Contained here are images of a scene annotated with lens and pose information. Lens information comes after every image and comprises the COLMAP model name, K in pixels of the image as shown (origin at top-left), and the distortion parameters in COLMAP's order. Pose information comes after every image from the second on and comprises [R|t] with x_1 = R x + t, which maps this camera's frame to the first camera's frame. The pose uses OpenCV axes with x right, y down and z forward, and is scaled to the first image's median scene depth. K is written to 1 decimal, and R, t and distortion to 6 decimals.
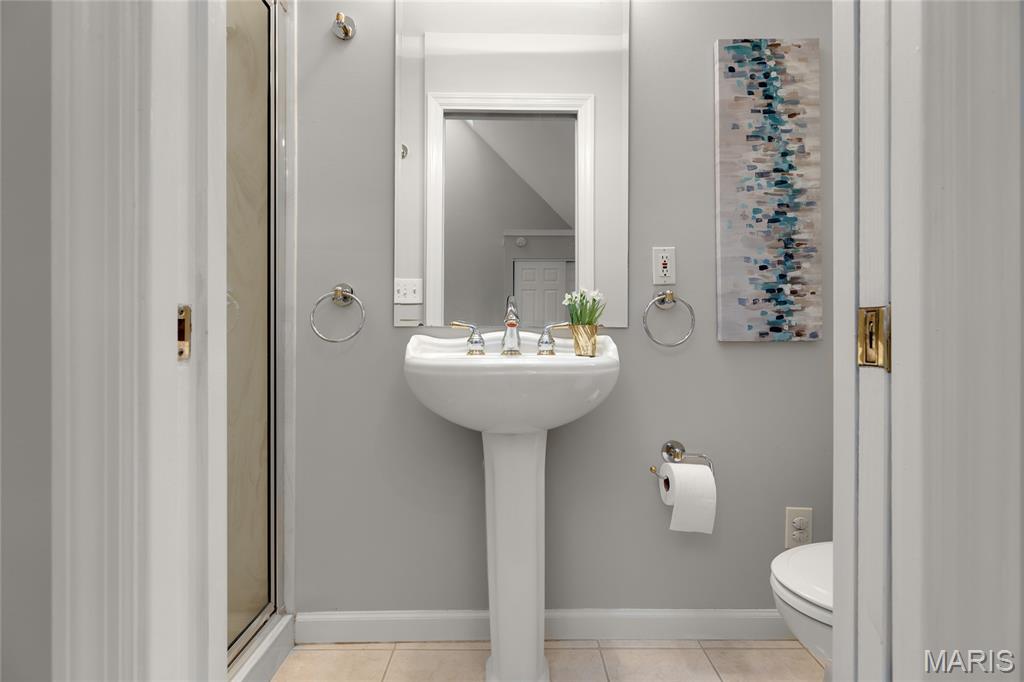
lens RADIAL K [[458.4, 0, 513.1], [0, 458.4, 337.3], [0, 0, 1]] dist [0.003376, -0.000623]
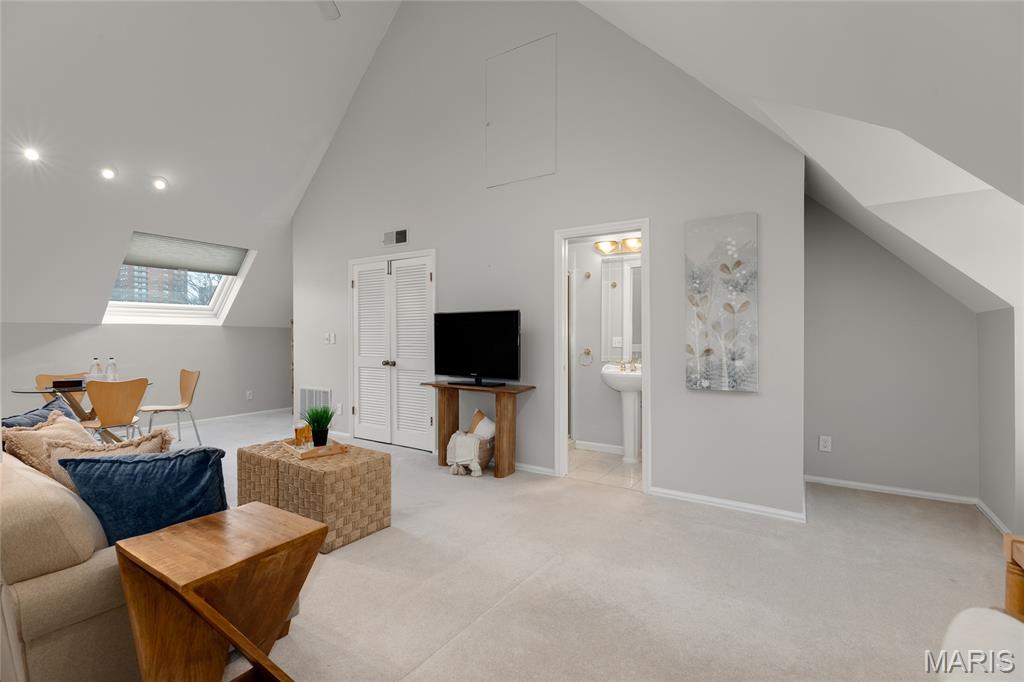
lens RADIAL K [[458.4, 0, 513.0], [0, 458.4, 340.1], [0, 0, 1]] dist [0.003376, -0.000623]
pose [[0.832279, 0.002484, -0.554351, 1.081683], [-0.001916, 0.999997, 0.001604, -0.184582], [0.554353, -0.000273, 0.832282, -2.191726]]
